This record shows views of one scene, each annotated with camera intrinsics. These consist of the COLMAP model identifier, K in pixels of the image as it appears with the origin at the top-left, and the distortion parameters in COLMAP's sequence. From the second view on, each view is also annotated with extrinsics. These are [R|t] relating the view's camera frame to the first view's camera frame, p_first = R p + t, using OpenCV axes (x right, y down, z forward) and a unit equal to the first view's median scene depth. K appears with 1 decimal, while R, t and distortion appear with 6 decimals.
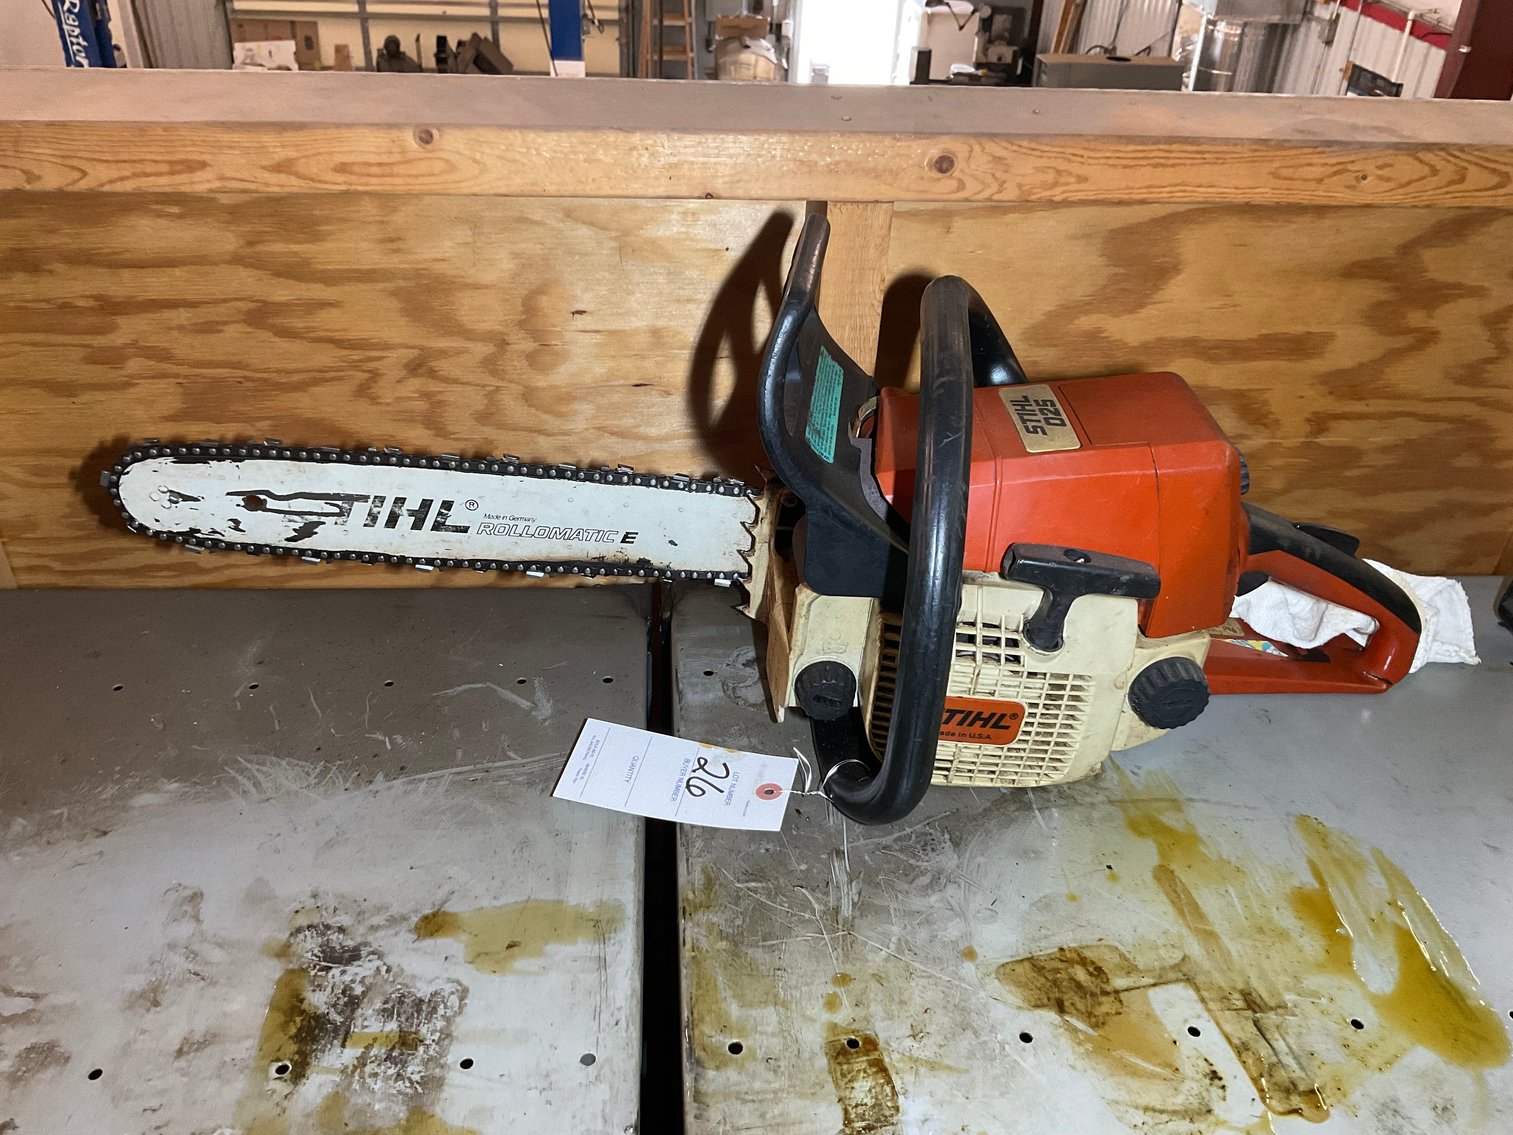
lens RADIAL K [[1239.4, 0, 756.5], [0, 1239.4, 567.5], [0, 0, 1]] dist [-0.002621, -0.017539]
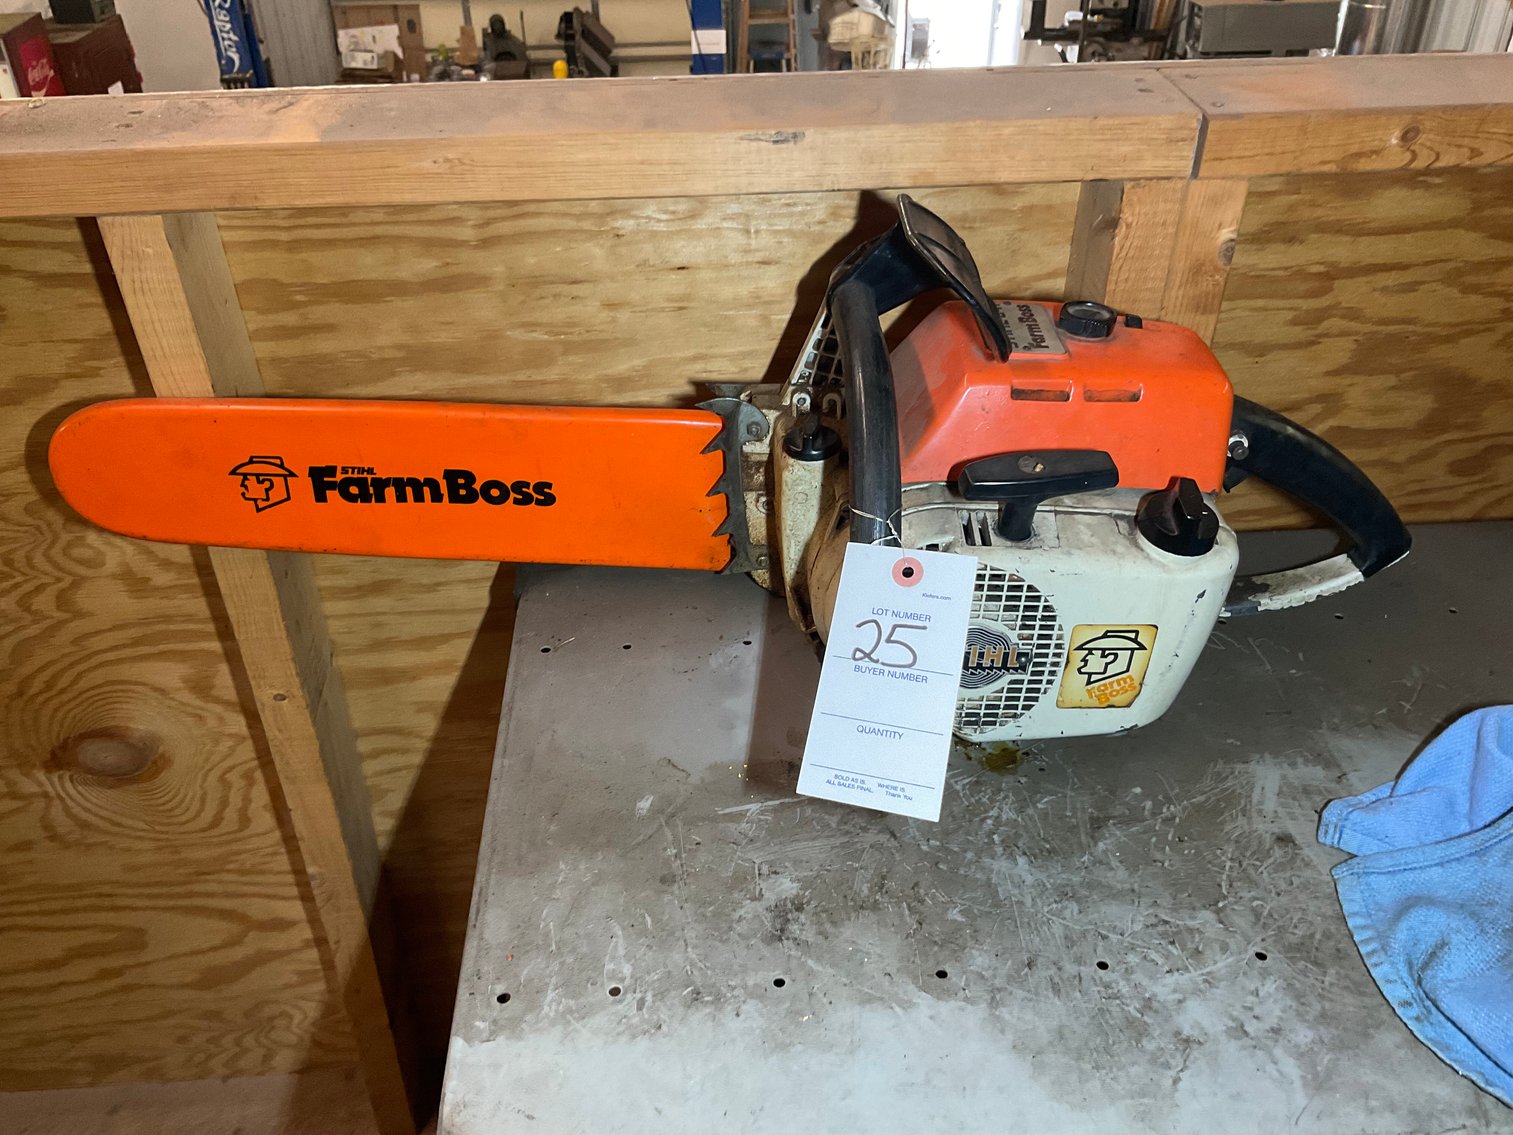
lens RADIAL K [[1239.4, 0, 756.5], [0, 1239.4, 567.5], [0, 0, 1]] dist [-0.002621, -0.017539]
pose [[0.998586, -0.041407, -0.033350, -0.101359], [0.042313, 0.998742, 0.026917, 0.000068], [0.032193, -0.028290, 0.999081, -0.012522]]
